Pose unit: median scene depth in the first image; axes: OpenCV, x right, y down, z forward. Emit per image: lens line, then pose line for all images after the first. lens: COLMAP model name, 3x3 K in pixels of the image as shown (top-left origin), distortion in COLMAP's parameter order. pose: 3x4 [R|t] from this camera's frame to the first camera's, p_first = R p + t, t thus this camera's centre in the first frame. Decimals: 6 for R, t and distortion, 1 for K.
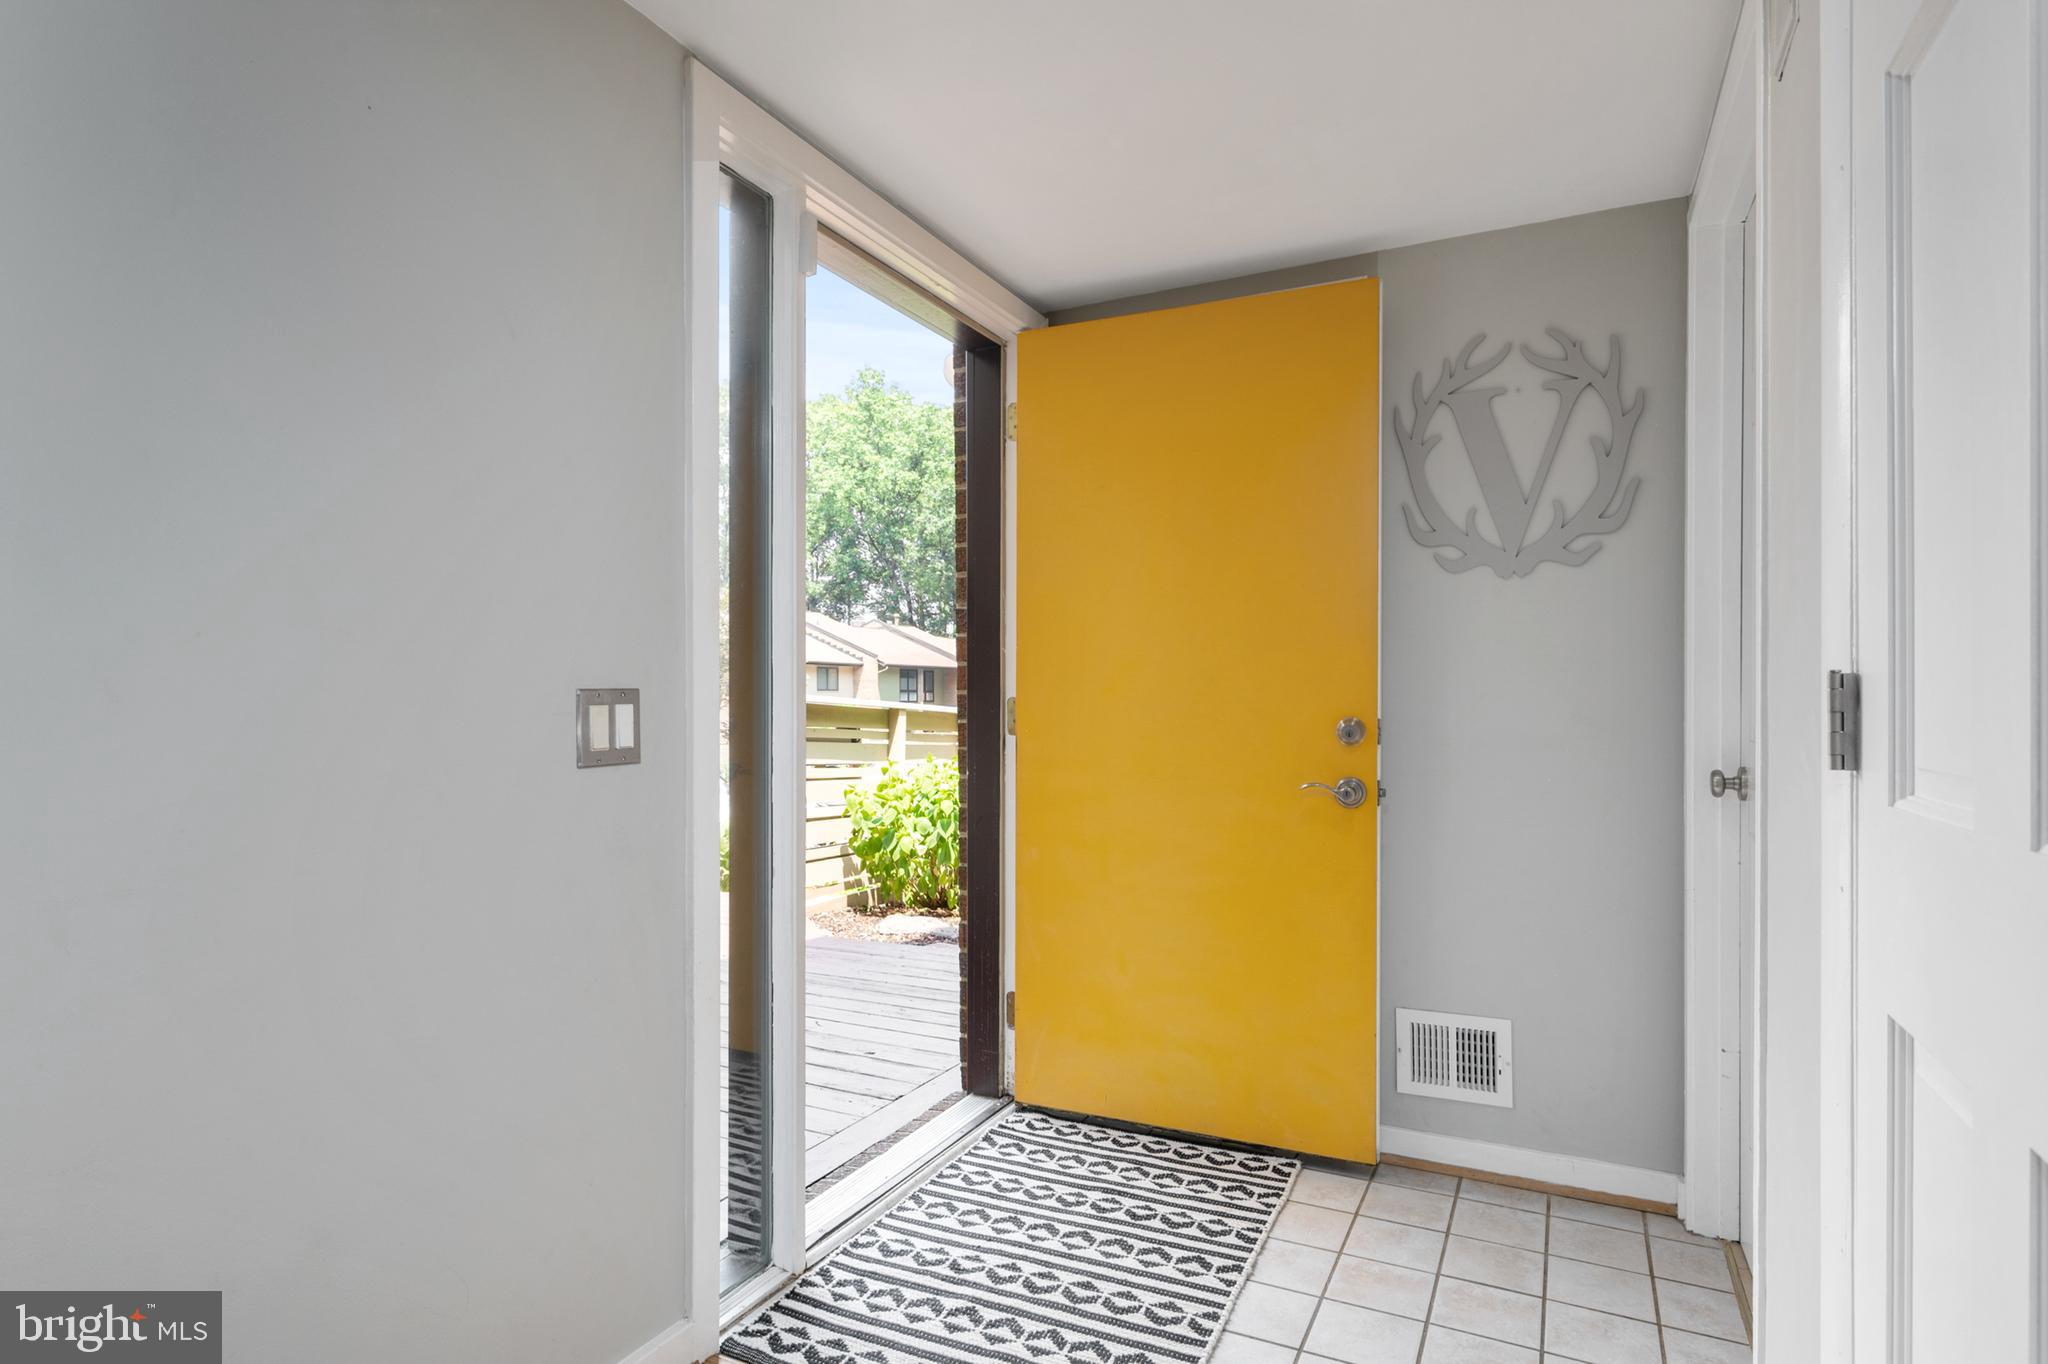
lens RADIAL K [[1079.5, 0, 1022.7], [0, 1079.5, 686.1], [0, 0, 1]] dist [-0.012872, -0.000420]
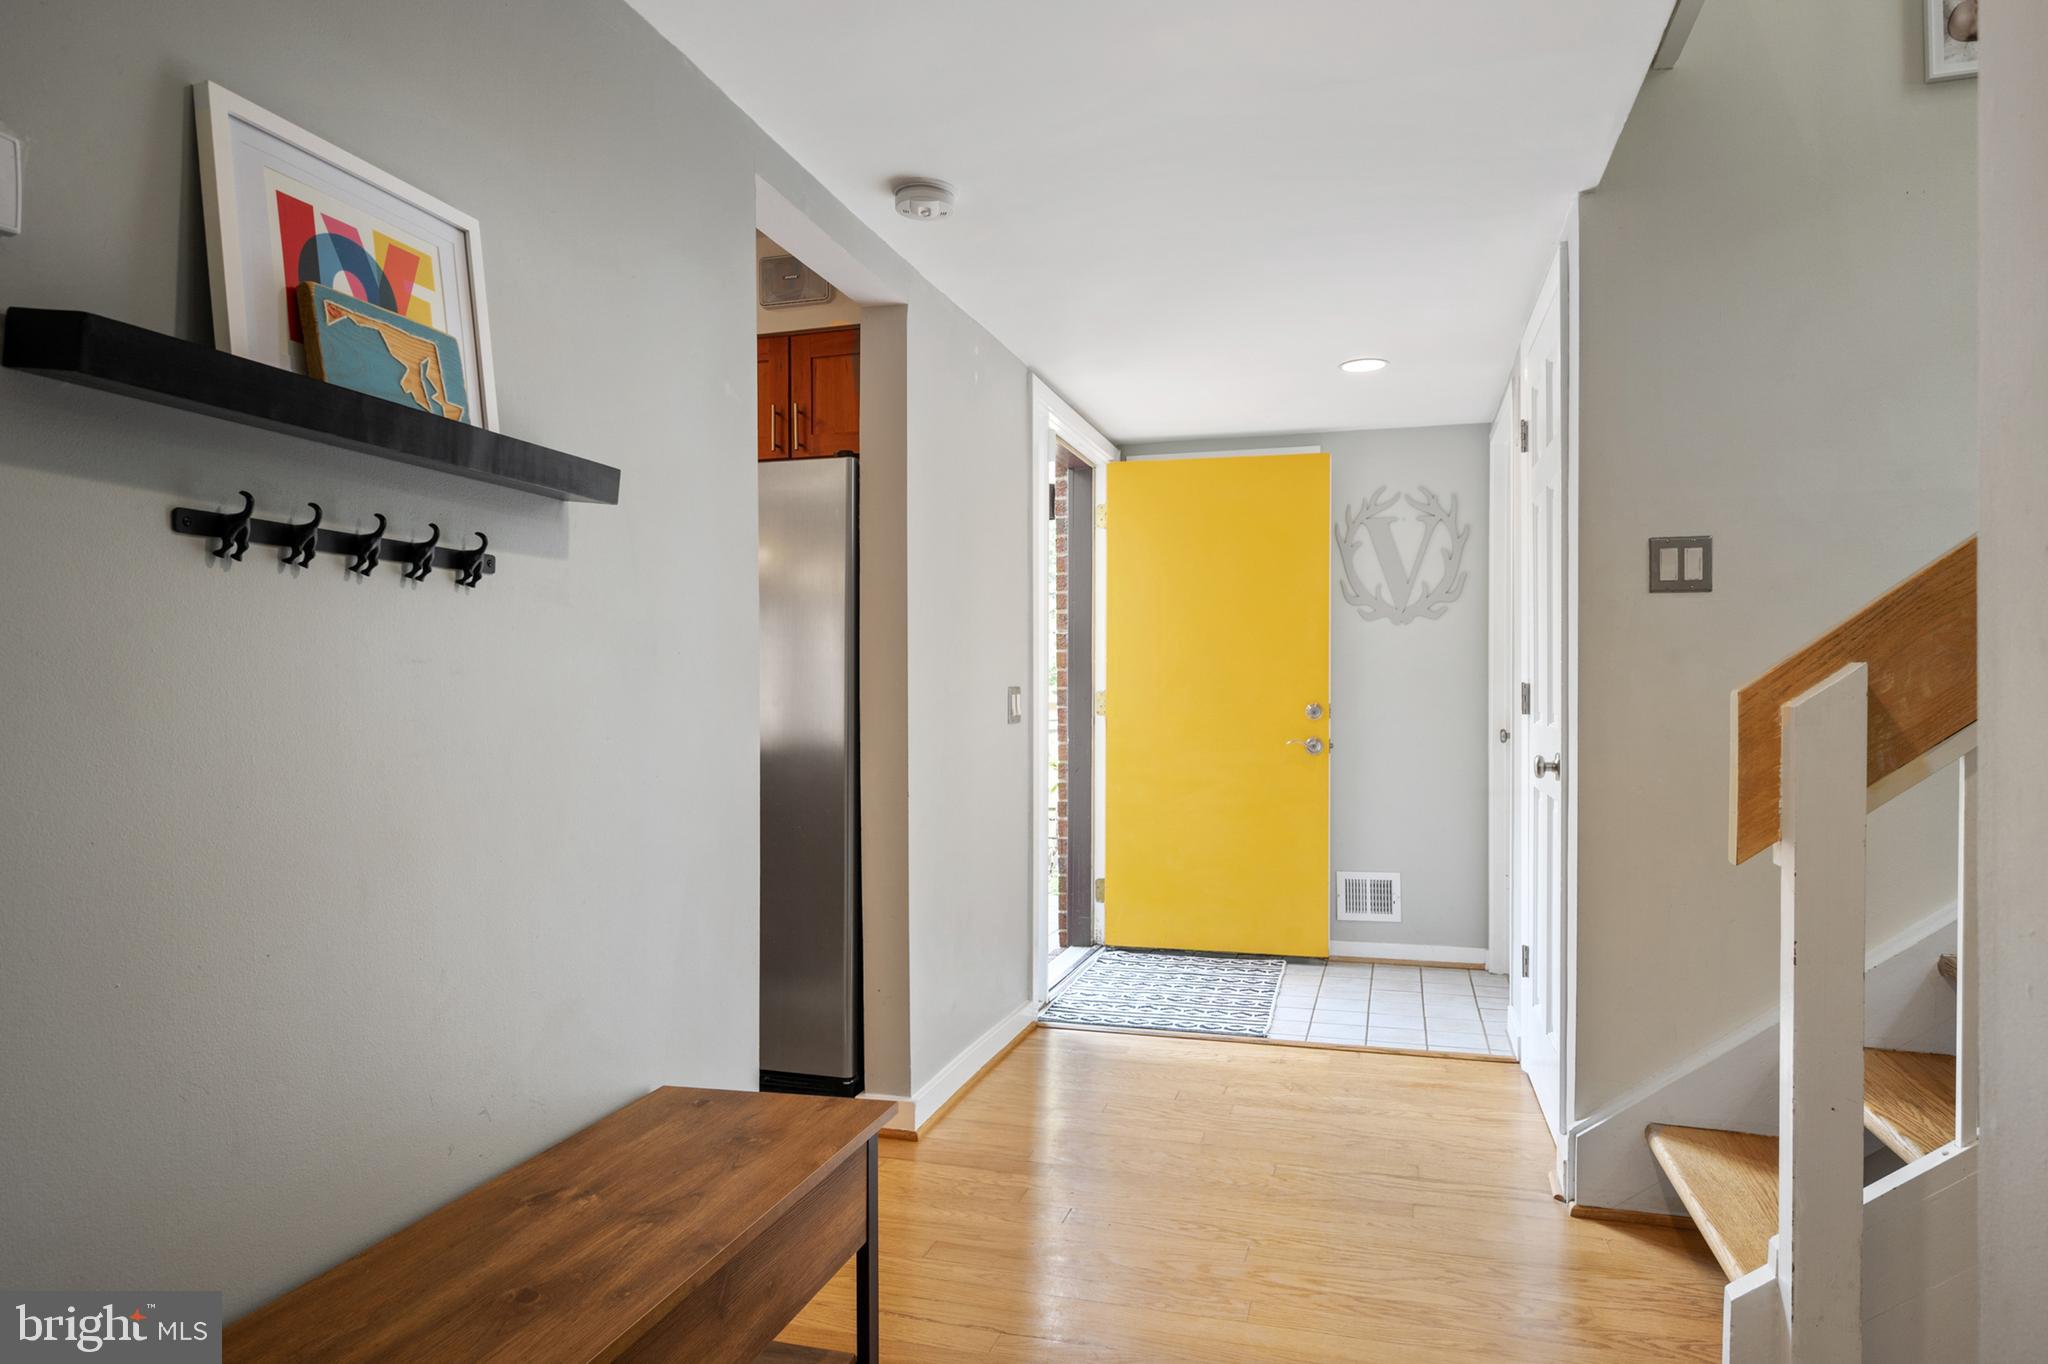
lens RADIAL K [[1303.2, 0, 1025.7], [0, 1303.2, 669.9], [0, 0, 1]] dist [-0.005972, 0.000009]
pose [[0.983117, 0.002289, 0.182965, -0.547460], [-0.001022, 0.999975, -0.007017, -0.009385], [-0.182976, 0.006712, 0.983094, -1.002558]]
